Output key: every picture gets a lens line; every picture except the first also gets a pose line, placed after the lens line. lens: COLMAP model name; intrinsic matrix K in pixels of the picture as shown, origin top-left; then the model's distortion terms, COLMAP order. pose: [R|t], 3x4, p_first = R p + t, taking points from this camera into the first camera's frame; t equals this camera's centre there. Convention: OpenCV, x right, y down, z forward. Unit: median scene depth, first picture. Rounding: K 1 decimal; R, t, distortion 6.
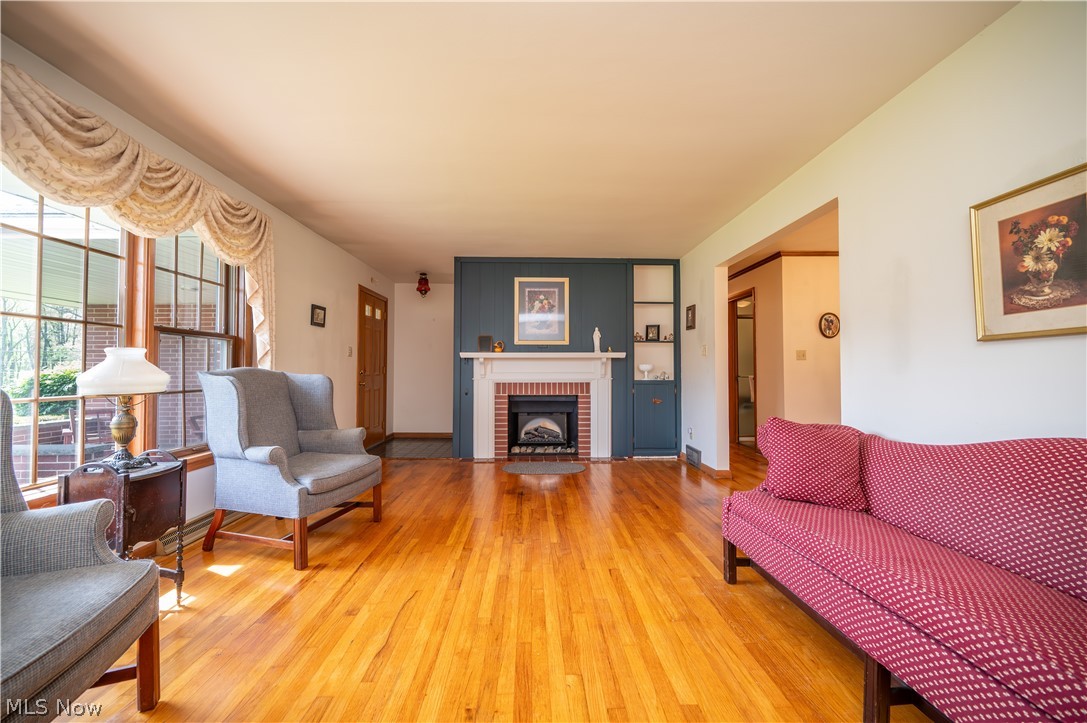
lens RADIAL K [[429.4, 0, 538.9], [0, 429.4, 363.5], [0, 0, 1]] dist [-0.001370, -0.000675]
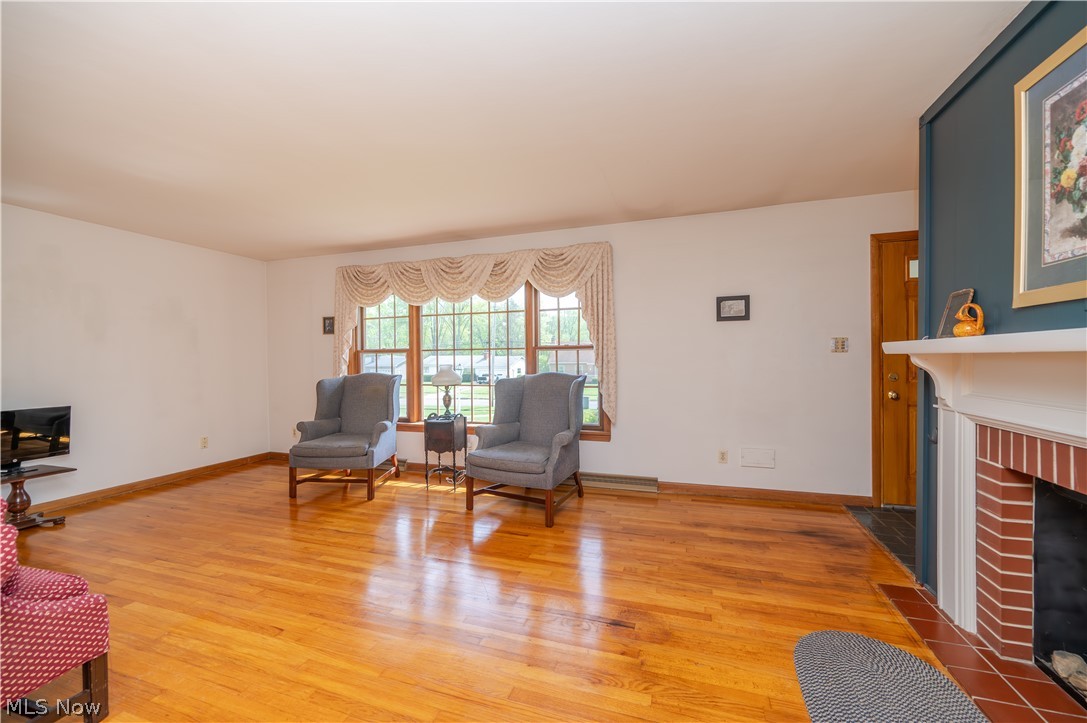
lens RADIAL K [[429.4, 0, 544.9], [0, 429.4, 363.7], [0, 0, 1]] dist [-0.001370, -0.000675]
pose [[-0.338943, 0.024078, -0.940499, 0.771451], [0.033143, 0.999358, 0.013641, -0.045897], [0.940223, -0.026547, -0.339523, 1.783704]]
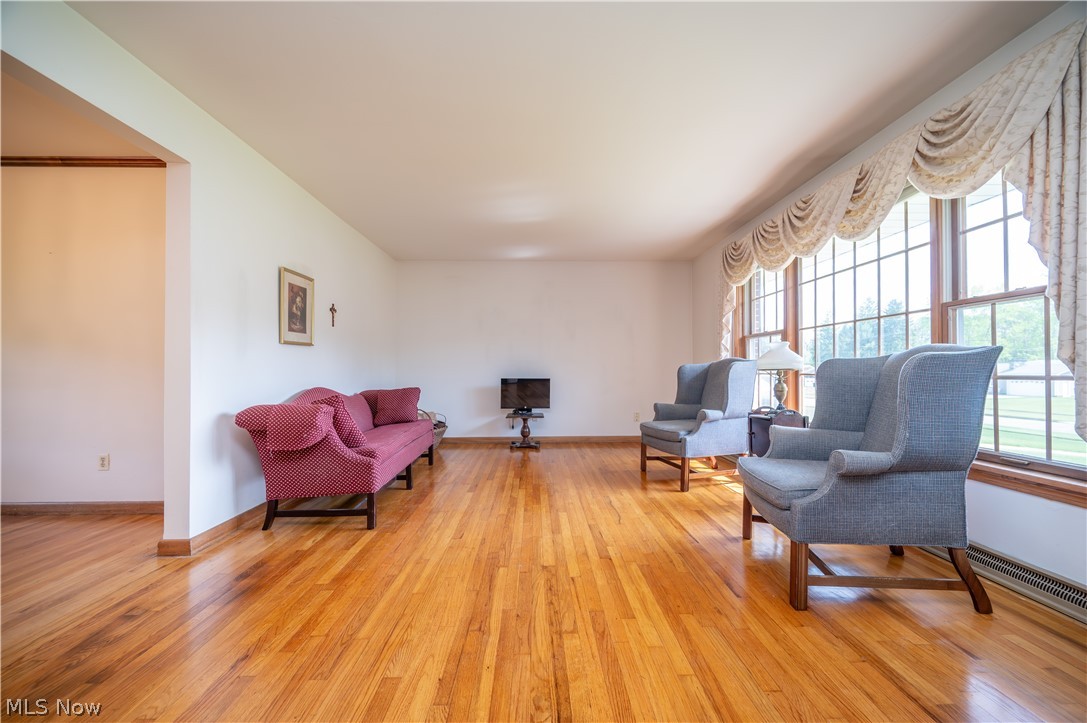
lens RADIAL K [[429.4, 0, 552.4], [0, 429.4, 364.6], [0, 0, 1]] dist [-0.001370, -0.000675]
pose [[-0.999718, 0.005376, -0.023147, -0.045121], [0.006143, 0.999430, -0.033184, 0.077146], [0.022955, -0.033317, -0.999181, 2.089353]]
